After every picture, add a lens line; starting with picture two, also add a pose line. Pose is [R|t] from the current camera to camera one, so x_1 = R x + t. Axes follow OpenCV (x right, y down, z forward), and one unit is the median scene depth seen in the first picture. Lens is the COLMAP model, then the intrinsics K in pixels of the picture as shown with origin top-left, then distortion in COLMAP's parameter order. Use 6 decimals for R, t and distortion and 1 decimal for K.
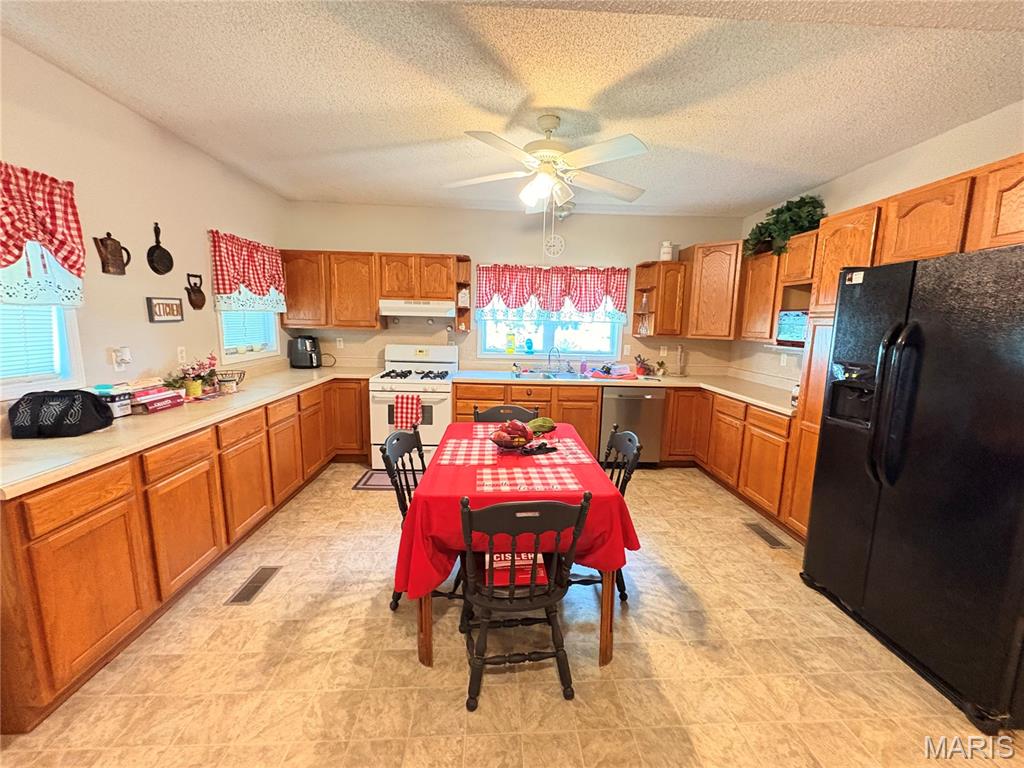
lens RADIAL K [[408.0, 0, 511.3], [0, 408.0, 385.3], [0, 0, 1]] dist [-0.002265, 0.000463]
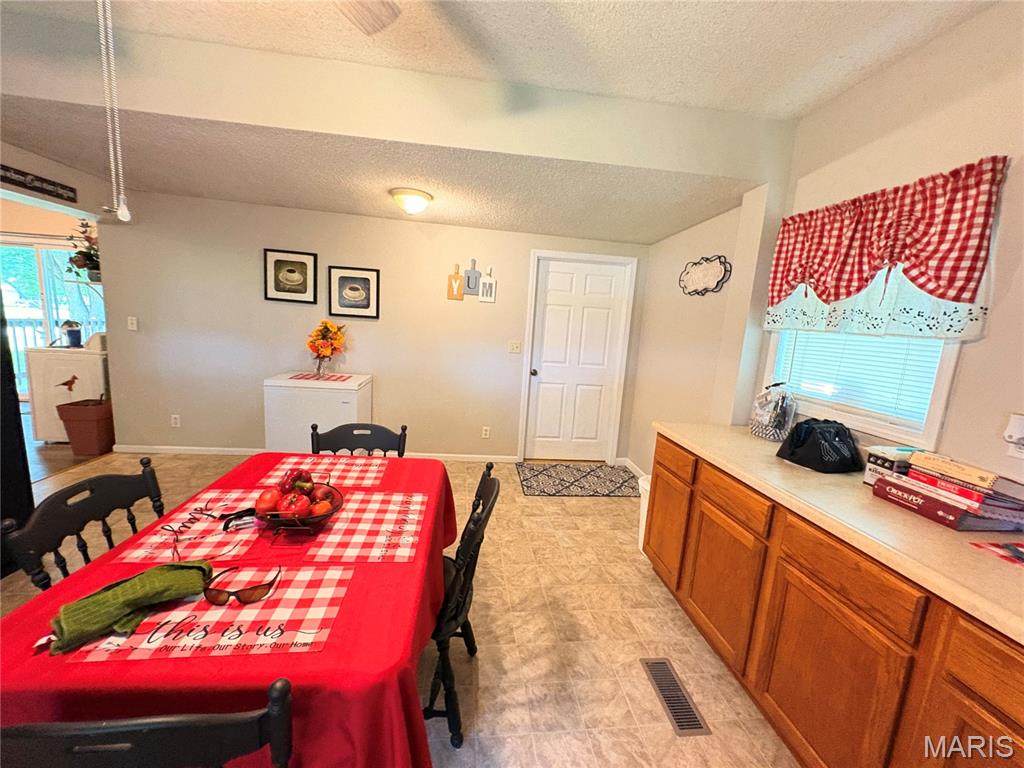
lens RADIAL K [[408.0, 0, 510.6], [0, 408.0, 384.2], [0, 0, 1]] dist [-0.002265, 0.000463]
pose [[-0.993670, -0.079422, -0.079454, -0.167723], [-0.100007, 0.947560, 0.303527, -0.168306], [0.051180, 0.309552, -0.949504, 1.080317]]
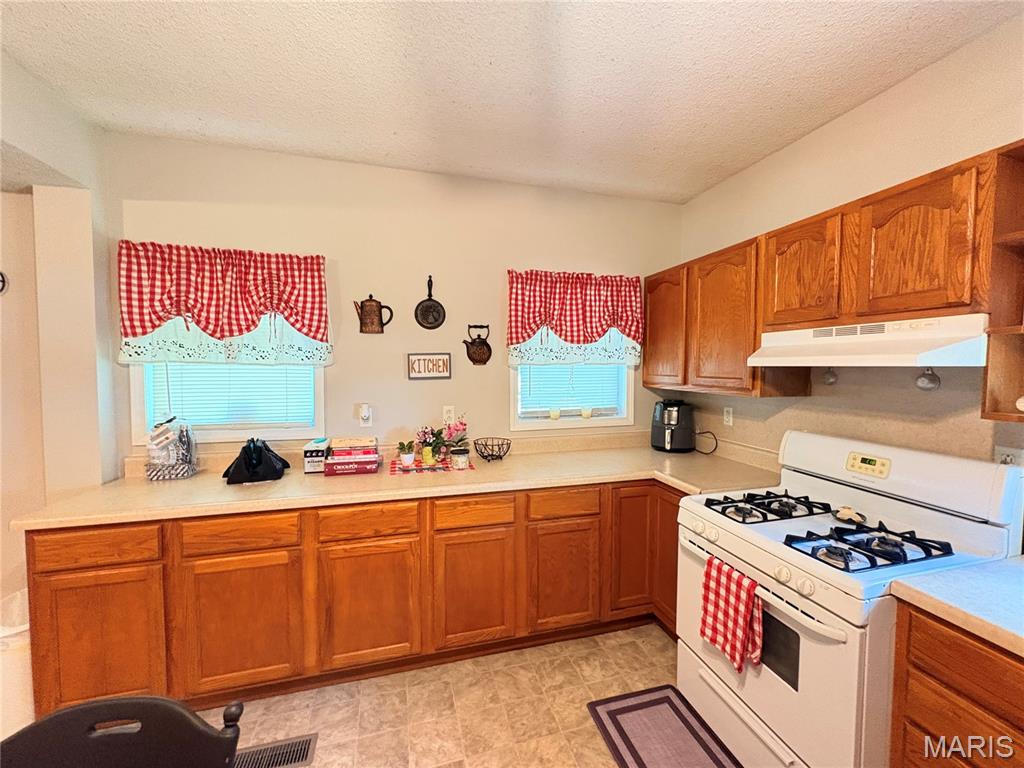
lens RADIAL K [[408.0, 0, 514.0], [0, 408.0, 384.4], [0, 0, 1]] dist [-0.002265, 0.000463]
pose [[0.224223, 0.022111, -0.974287, 0.085990], [-0.151362, 0.988401, -0.012404, -0.135550], [0.962712, 0.150251, 0.224969, 0.824491]]
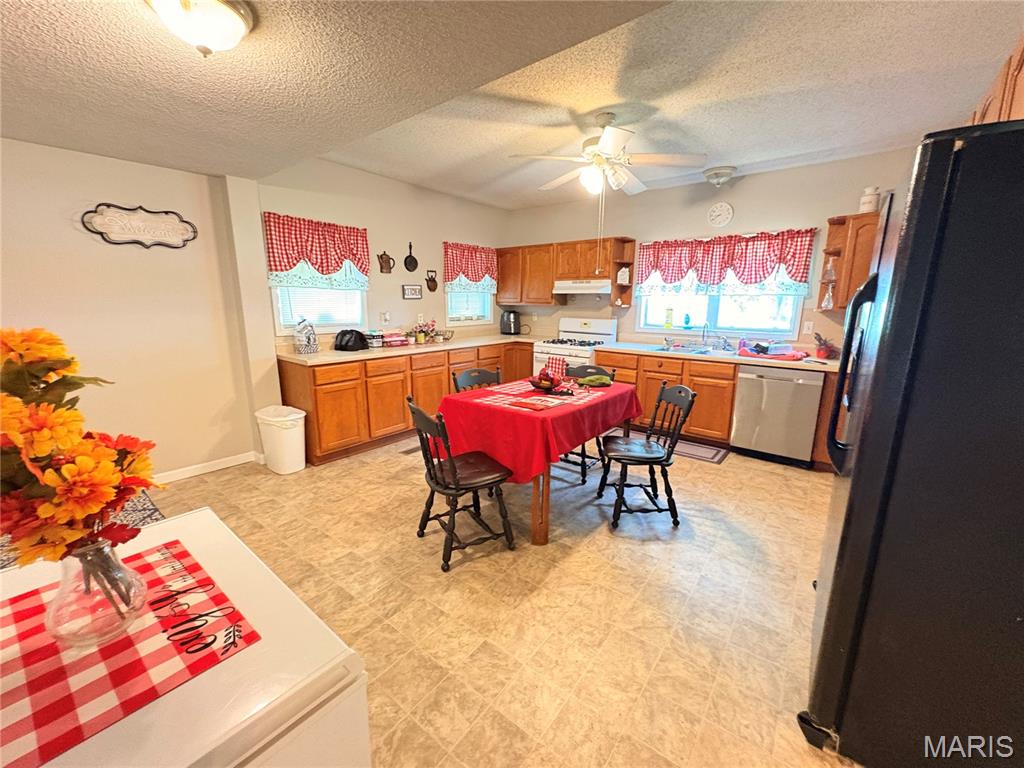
lens RADIAL K [[408.0, 0, 512.0], [0, 408.0, 385.2], [0, 0, 1]] dist [-0.002265, 0.000463]
pose [[0.754977, 0.115831, -0.645440, 0.547001], [-0.093857, 0.993229, 0.068461, 0.043557], [0.649000, 0.008893, 0.760736, -0.041832]]
